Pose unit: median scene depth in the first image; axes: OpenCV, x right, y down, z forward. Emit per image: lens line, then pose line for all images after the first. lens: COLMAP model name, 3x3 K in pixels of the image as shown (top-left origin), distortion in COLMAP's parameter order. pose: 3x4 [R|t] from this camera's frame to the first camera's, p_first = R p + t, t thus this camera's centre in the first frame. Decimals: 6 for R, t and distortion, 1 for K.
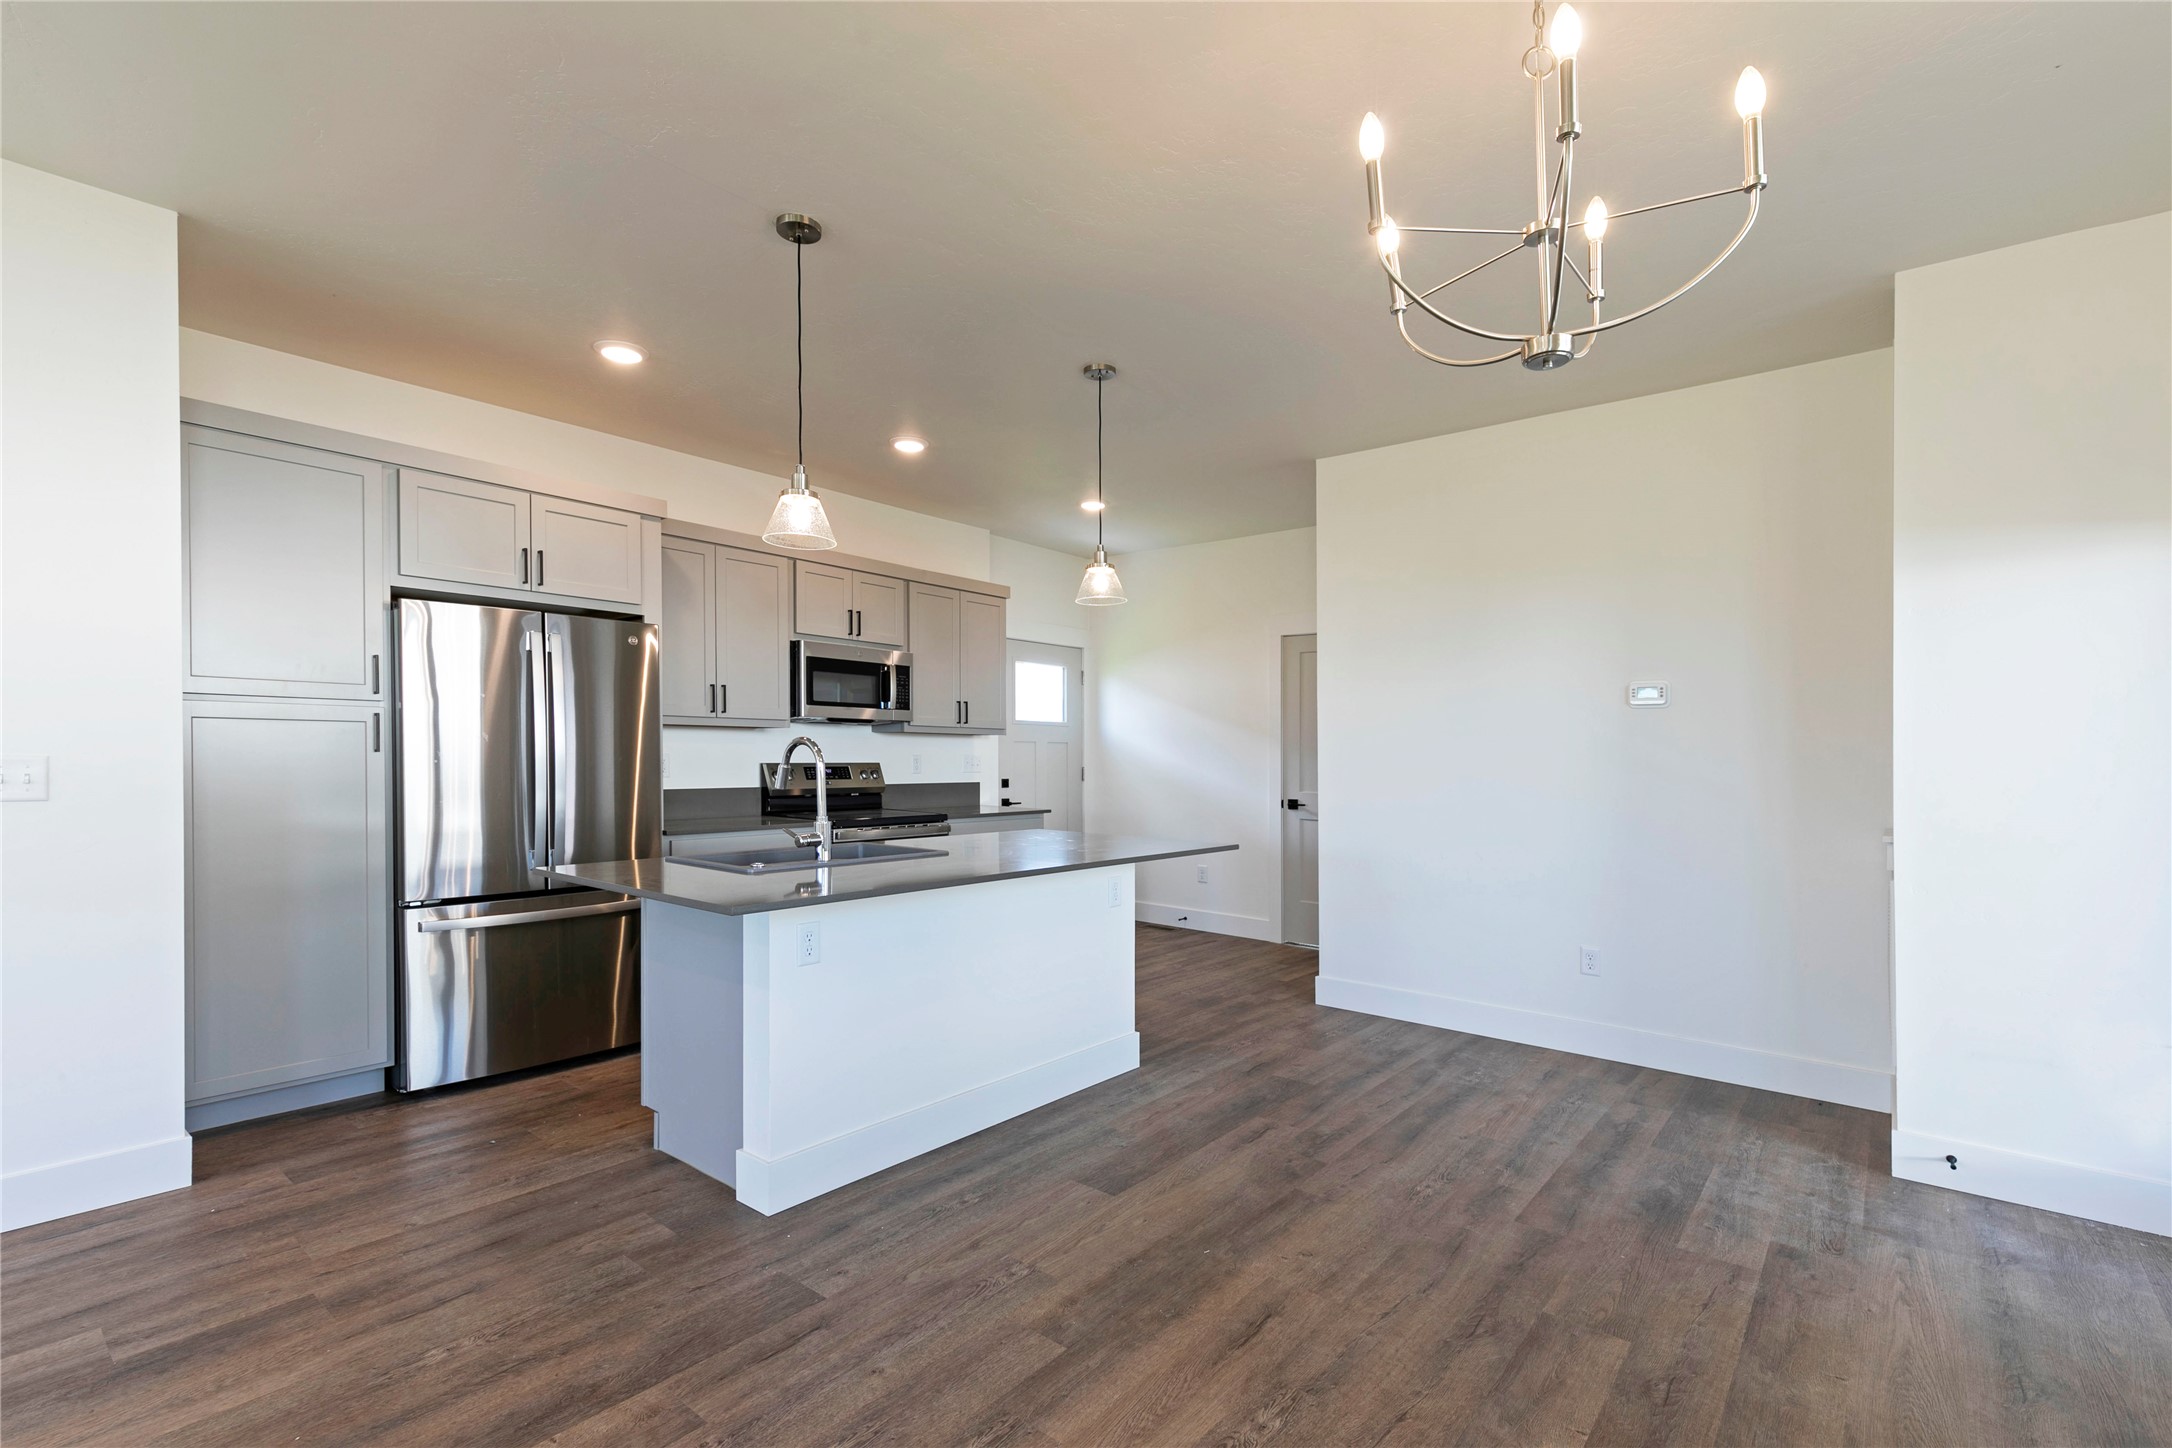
lens RADIAL K [[989.1, 0, 1033.8], [0, 989.1, 751.1], [0, 0, 1]] dist [0.009574, -0.001436]
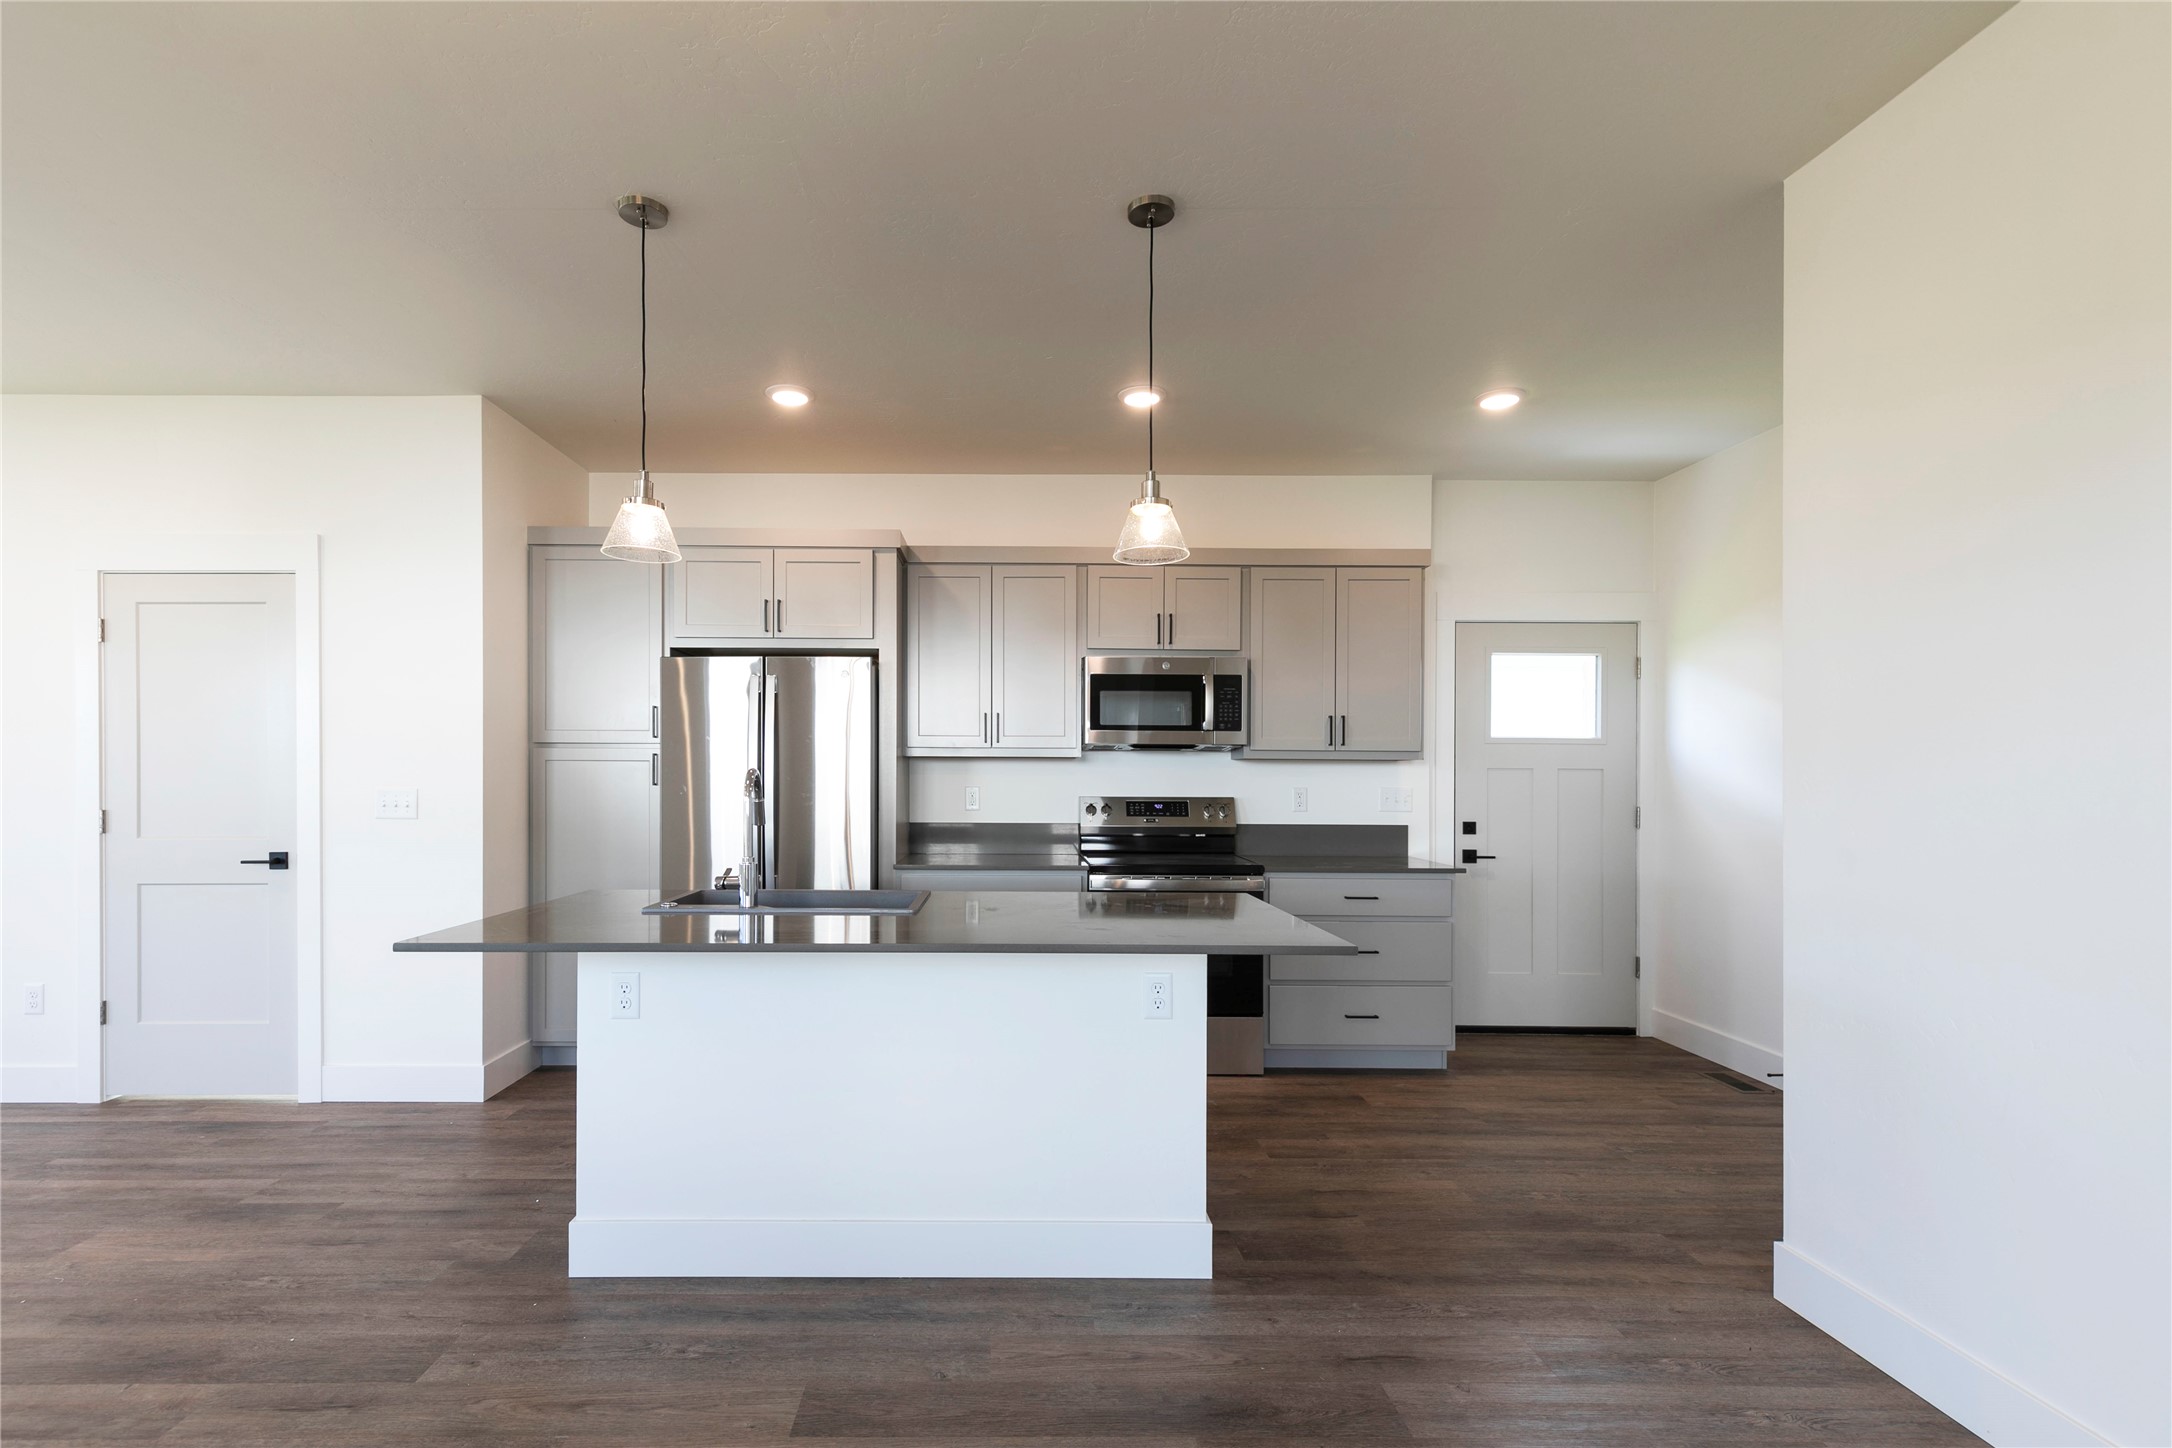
lens RADIAL K [[989.1, 0, 996.6], [0, 989.1, 779.0], [0, 0, 1]] dist [0.009574, -0.001436]
pose [[0.652181, -0.019685, -0.757808, 0.434430], [0.004433, 0.999745, -0.022155, 0.017806], [0.758051, 0.011089, 0.652101, 0.430303]]
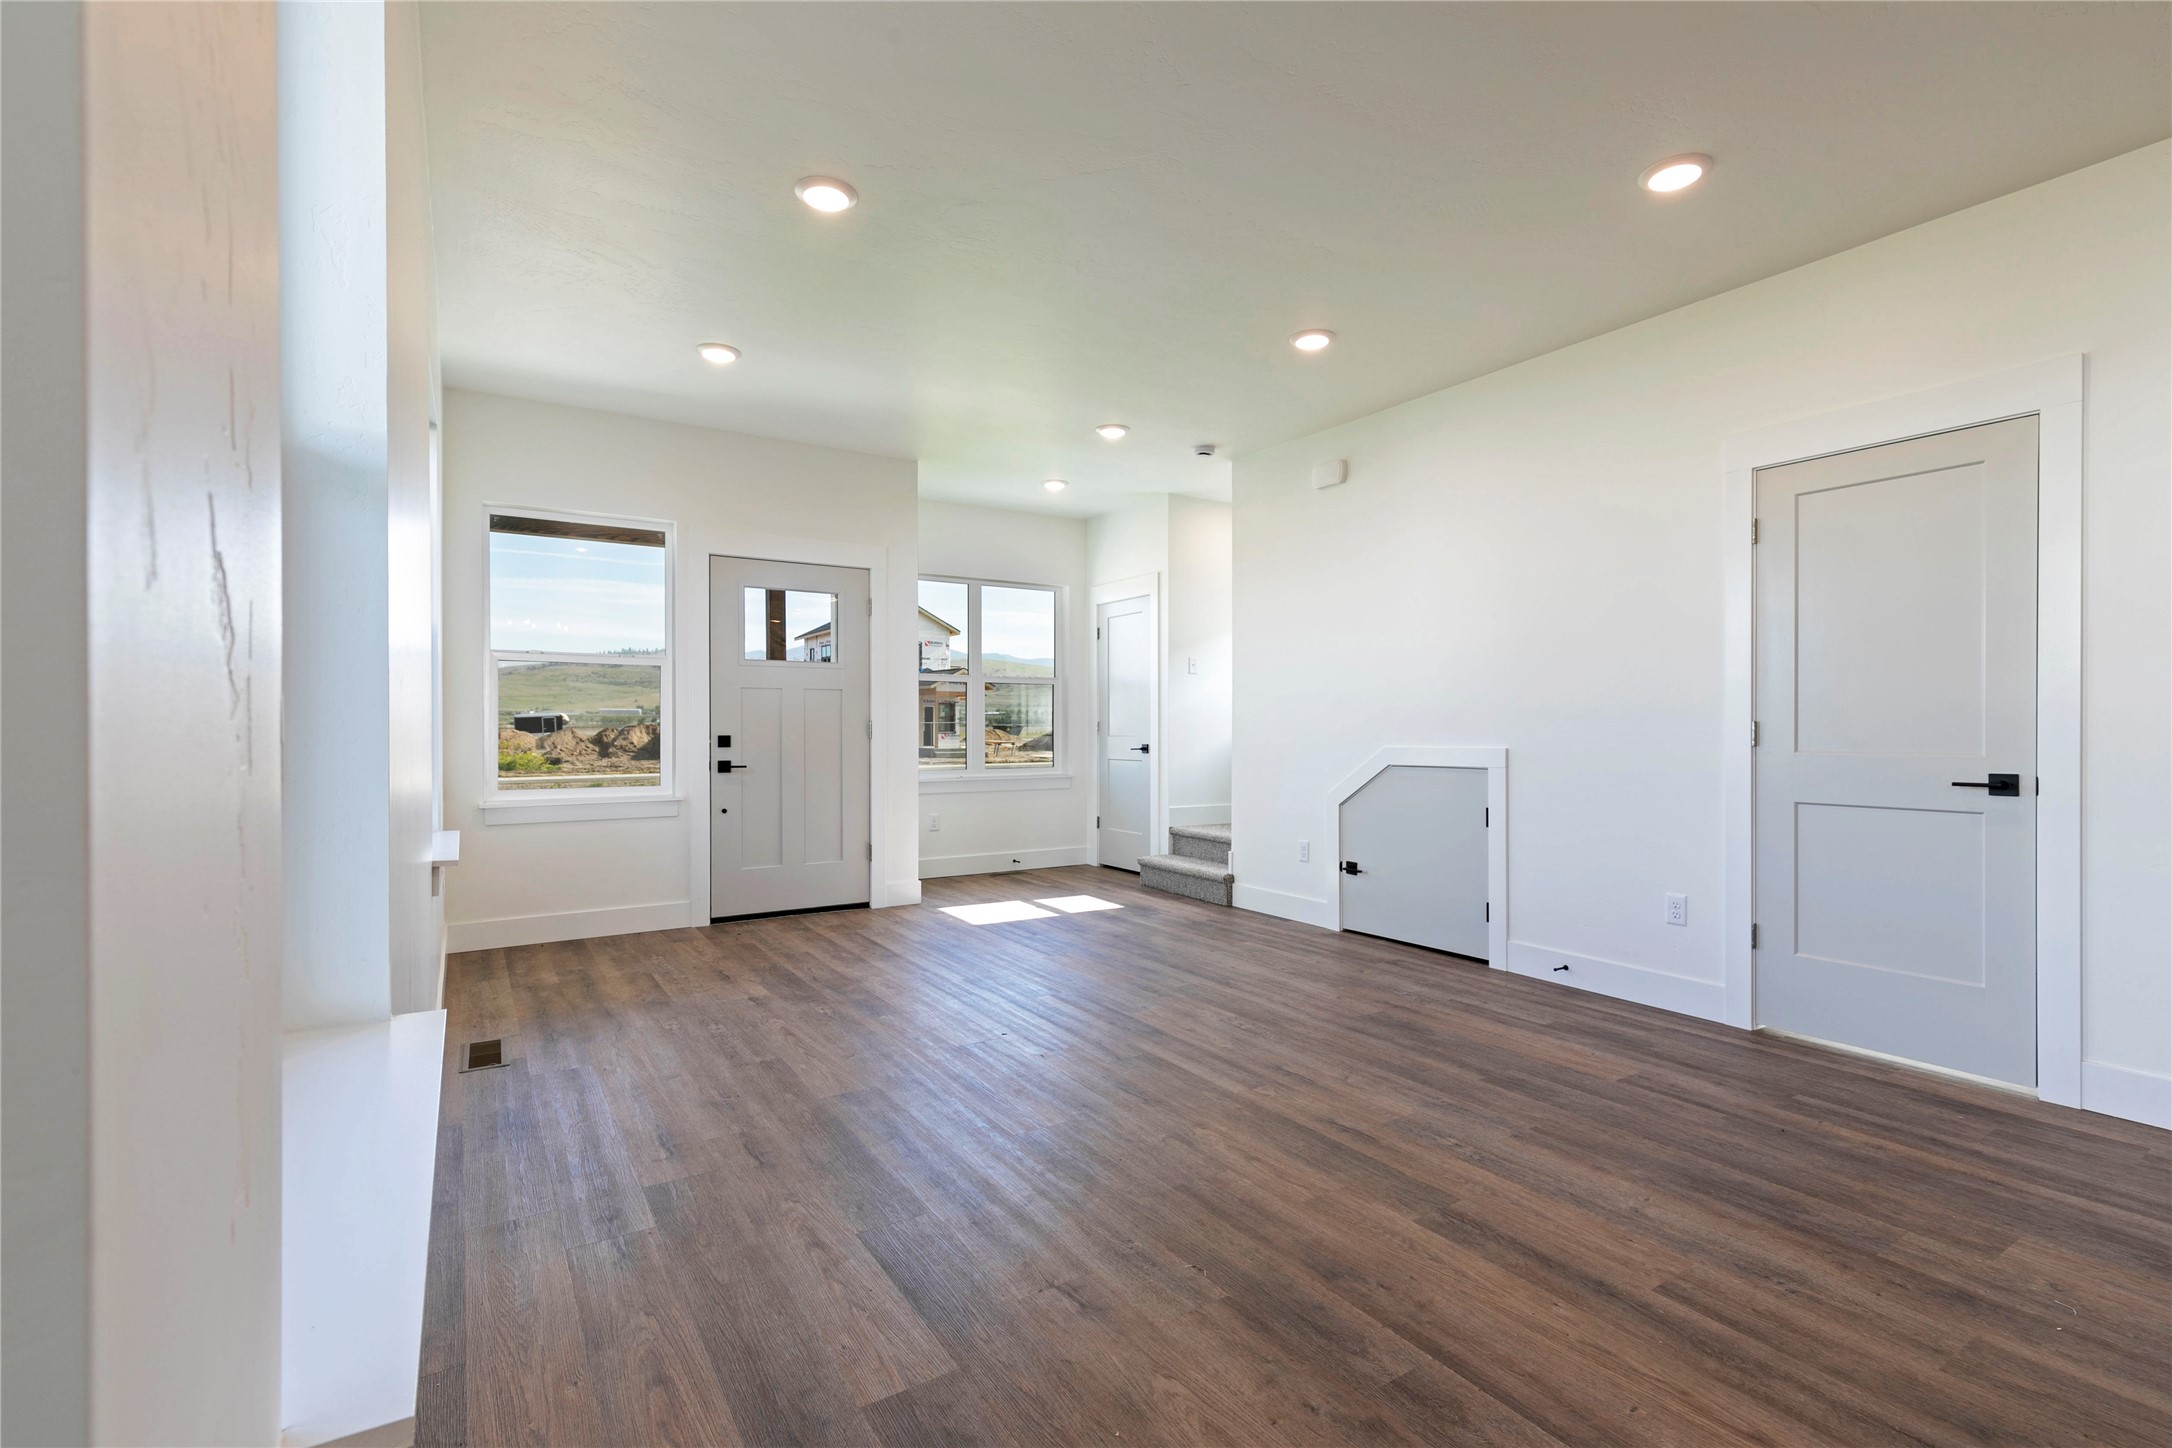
lens RADIAL K [[989.1, 0, 1094.3], [0, 989.1, 722.7], [0, 0, 1]] dist [0.009574, -0.001436]
pose [[-0.291818, -0.015660, -0.956346, 0.199657], [-0.009806, 0.999862, -0.013381, 0.040023], [0.956424, 0.005473, -0.291931, 0.111575]]
